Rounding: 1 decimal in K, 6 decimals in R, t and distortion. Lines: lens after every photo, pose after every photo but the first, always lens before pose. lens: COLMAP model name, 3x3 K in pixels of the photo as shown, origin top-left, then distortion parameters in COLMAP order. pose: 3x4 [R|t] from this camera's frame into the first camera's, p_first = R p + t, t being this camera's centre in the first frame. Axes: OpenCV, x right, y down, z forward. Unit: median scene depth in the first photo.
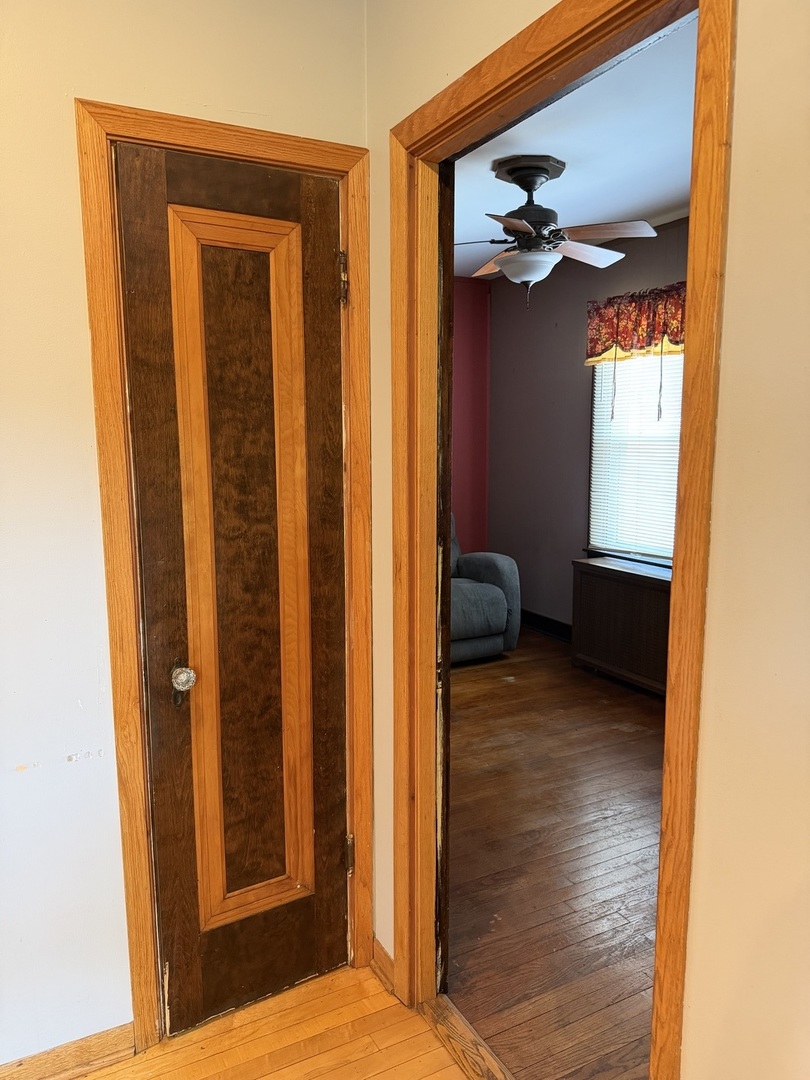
lens RADIAL K [[757.5, 0, 397.0], [0, 757.5, 545.7], [0, 0, 1]] dist [0.025026, -0.044238]
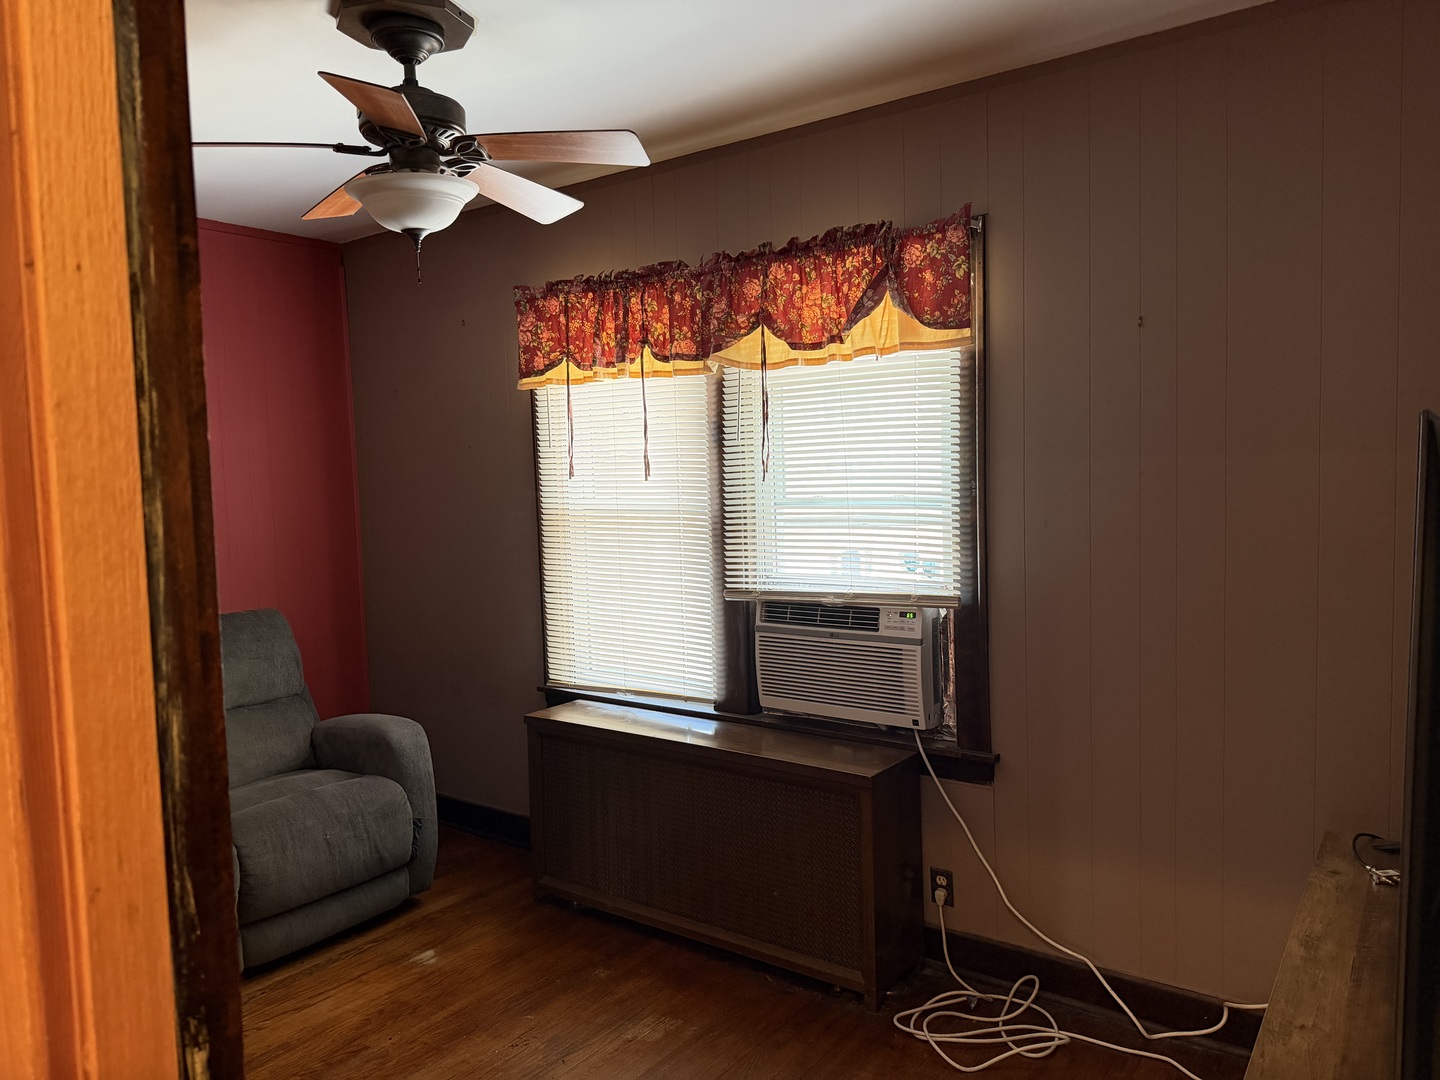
lens RADIAL K [[1009.9, 0, 733.1], [0, 1009.9, 553.7], [0, 0, 1]] dist [0.025026, -0.044238]
pose [[0.891768, -0.050308, 0.449687, 0.032826], [0.080949, 0.995505, -0.049157, -0.058127], [-0.445193, 0.080238, 0.891832, 0.232920]]
